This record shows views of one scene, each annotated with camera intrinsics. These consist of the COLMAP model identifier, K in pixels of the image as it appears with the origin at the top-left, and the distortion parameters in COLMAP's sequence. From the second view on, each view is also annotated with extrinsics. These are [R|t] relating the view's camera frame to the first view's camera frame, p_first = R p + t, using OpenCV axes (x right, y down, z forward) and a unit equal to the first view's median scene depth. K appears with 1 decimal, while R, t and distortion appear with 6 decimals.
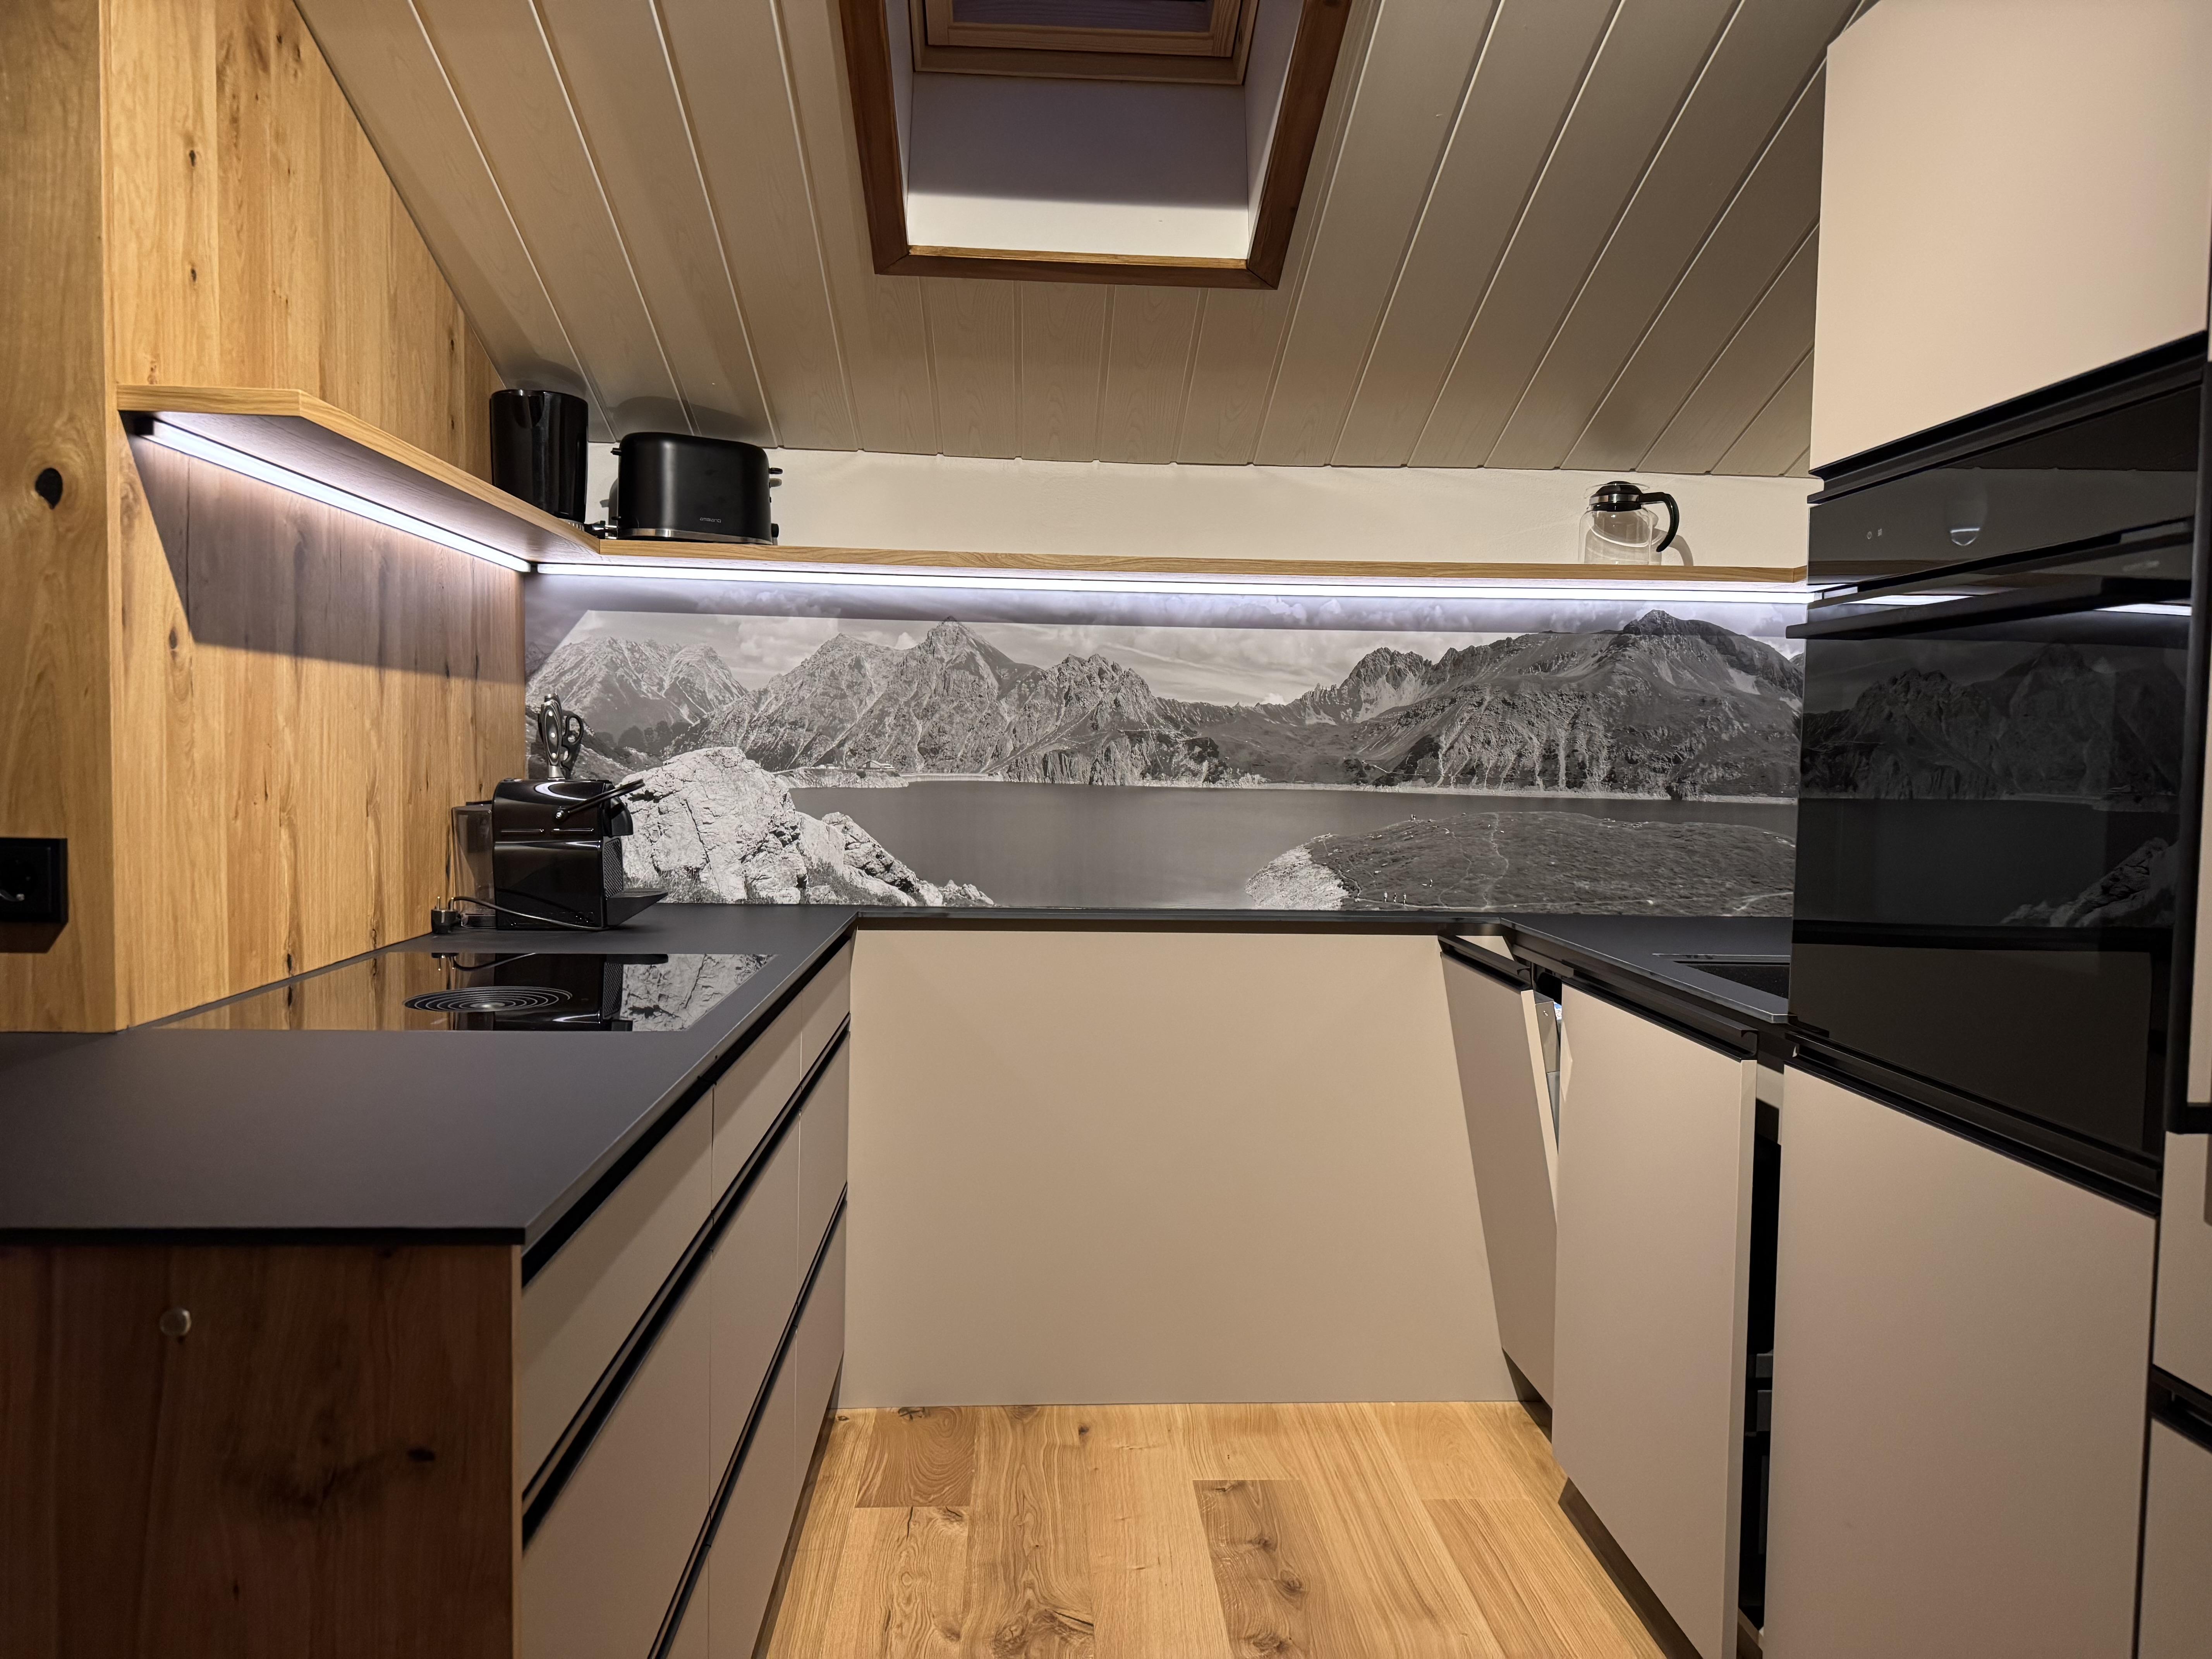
lens RADIAL K [[1551.4, 0, 1102.9], [0, 1551.4, 837.6], [0, 0, 1]] dist [0.062381, -0.079296]
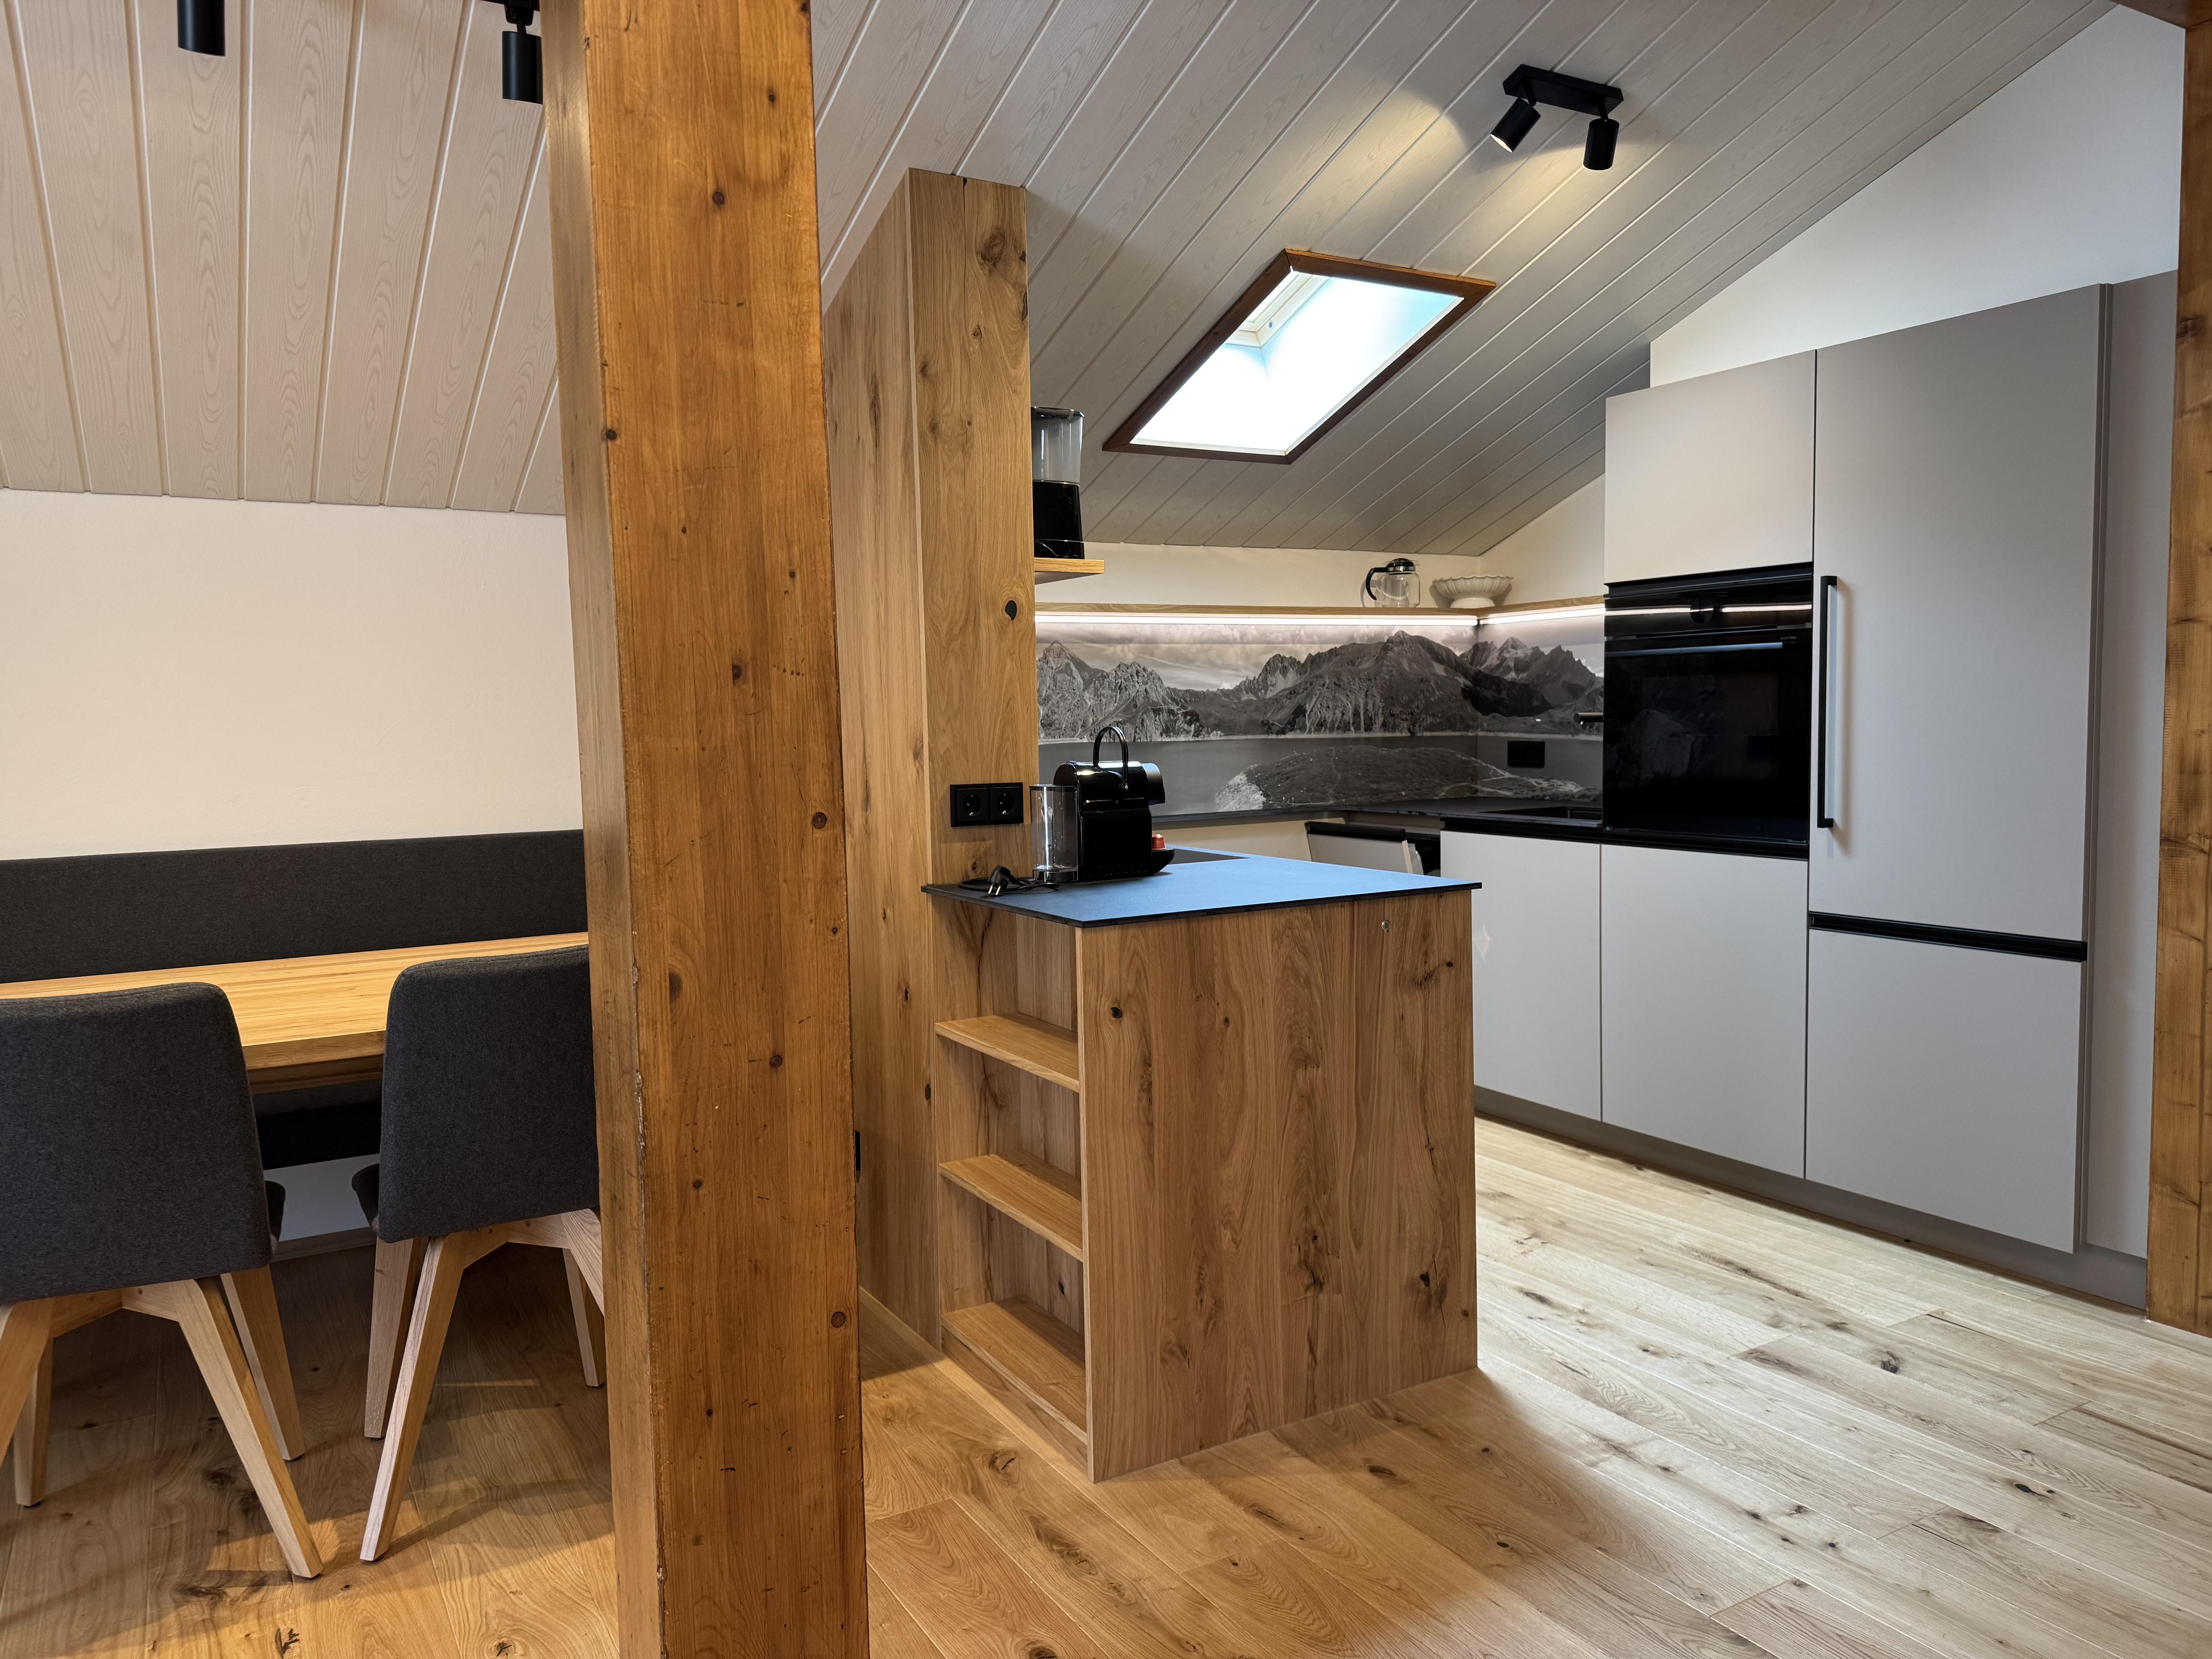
lens RADIAL K [[1551.4, 0, 1102.9], [0, 1551.4, 837.6], [0, 0, 1]] dist [0.062381, -0.079296]
pose [[0.888486, -0.073263, 0.453018, -0.780953], [0.062581, 0.997295, 0.038547, 0.001561], [-0.454616, -0.005898, 0.890668, -0.437368]]
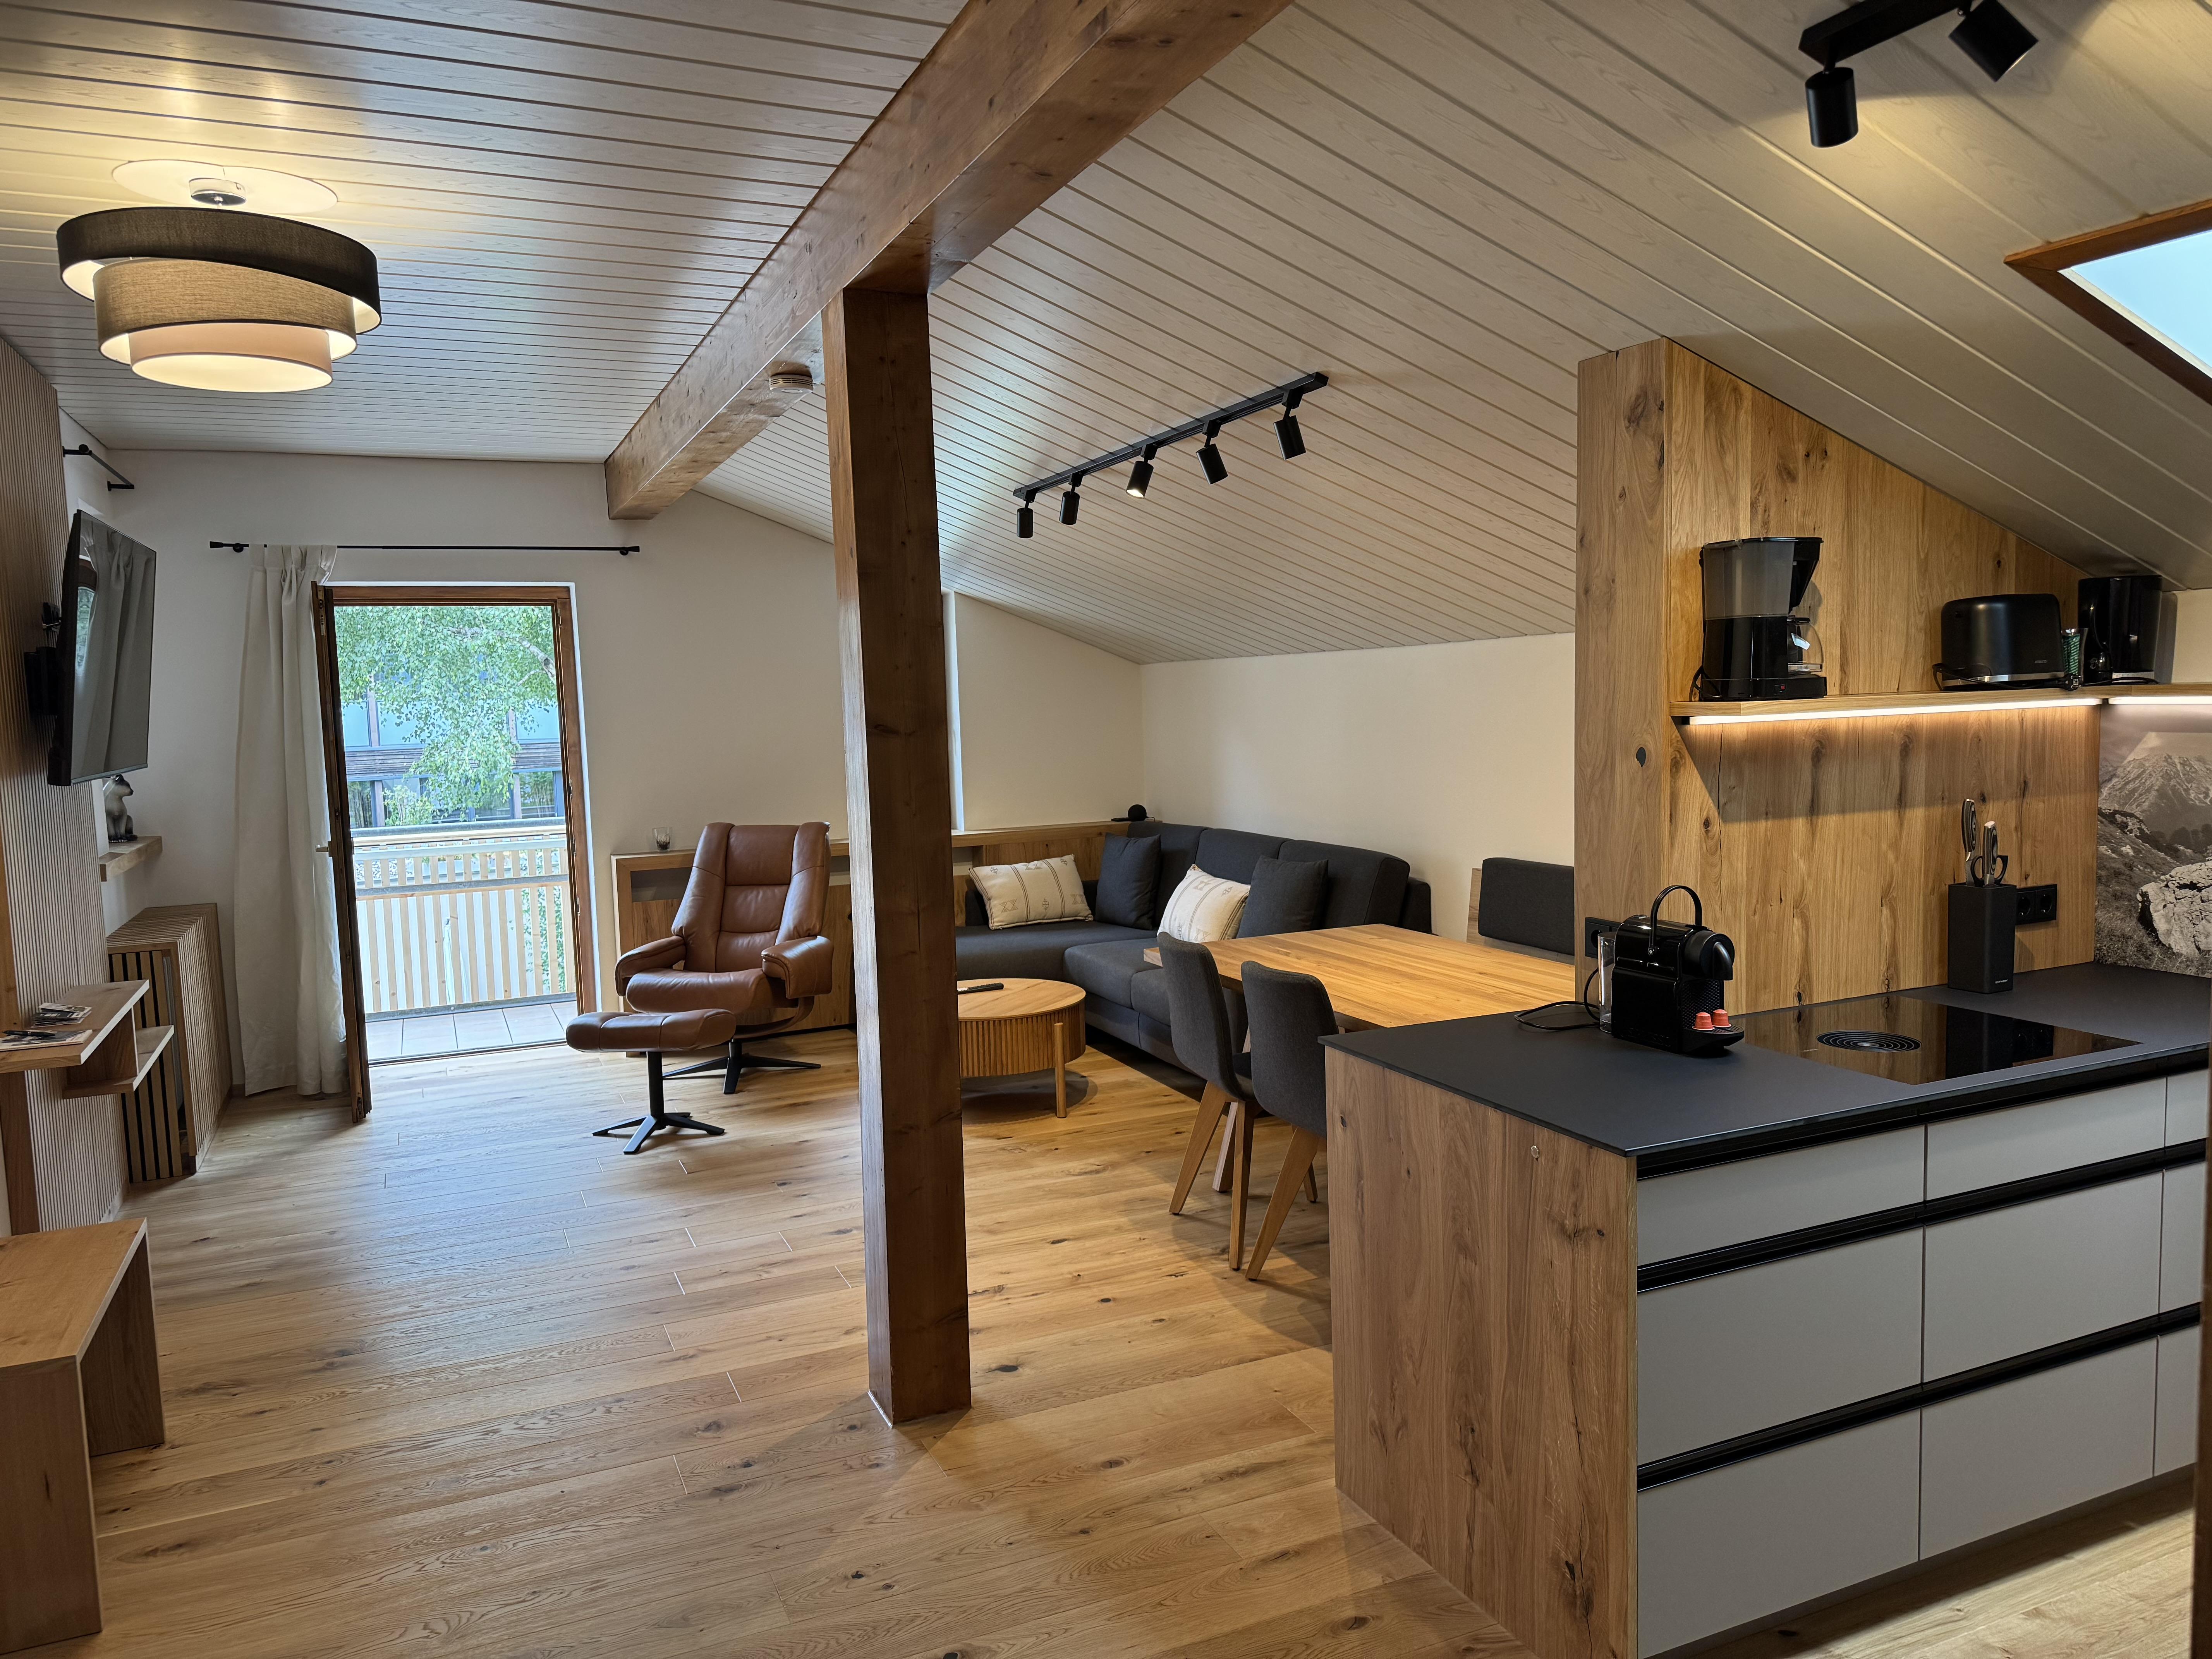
lens RADIAL K [[1537.4, 0, 1106.0], [0, 1537.4, 829.5], [0, 0, 1]] dist [-0.071168, -0.001979]
pose [[0.348055, 0.056112, -0.935793, 0.488127], [-0.026119, 0.998400, 0.050152, -0.108012], [0.937110, 0.006986, 0.348964, -0.177354]]
